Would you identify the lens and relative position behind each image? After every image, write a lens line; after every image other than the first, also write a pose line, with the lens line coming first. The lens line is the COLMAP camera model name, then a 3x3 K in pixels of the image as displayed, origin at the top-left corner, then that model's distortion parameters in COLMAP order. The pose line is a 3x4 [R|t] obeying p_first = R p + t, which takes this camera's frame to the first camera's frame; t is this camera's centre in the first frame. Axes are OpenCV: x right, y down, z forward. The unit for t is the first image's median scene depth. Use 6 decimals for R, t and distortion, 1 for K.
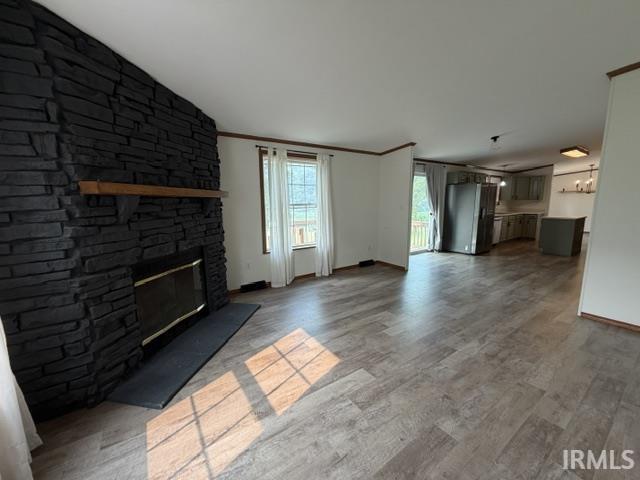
lens RADIAL K [[256.4, 0, 318.0], [0, 256.4, 240.7], [0, 0, 1]] dist [-0.002818, -0.000244]
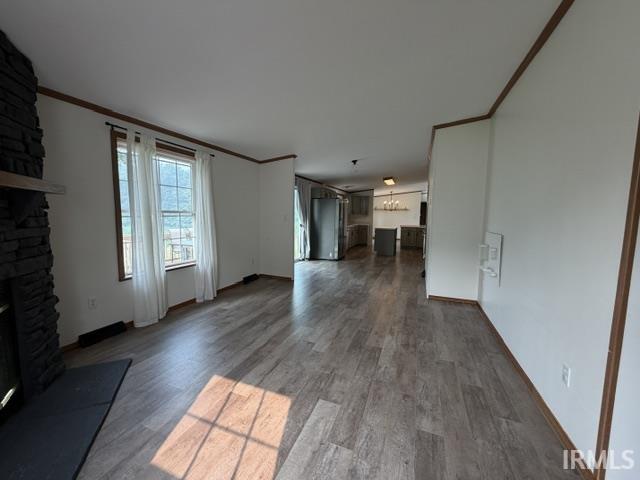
lens RADIAL K [[256.4, 0, 318.9], [0, 256.4, 239.0], [0, 0, 1]] dist [-0.002818, -0.000244]
pose [[0.826996, -0.030524, 0.561378, -0.159538], [0.063548, 0.997201, -0.039395, -0.001096], [-0.558604, 0.068254, 0.826621, 0.138866]]
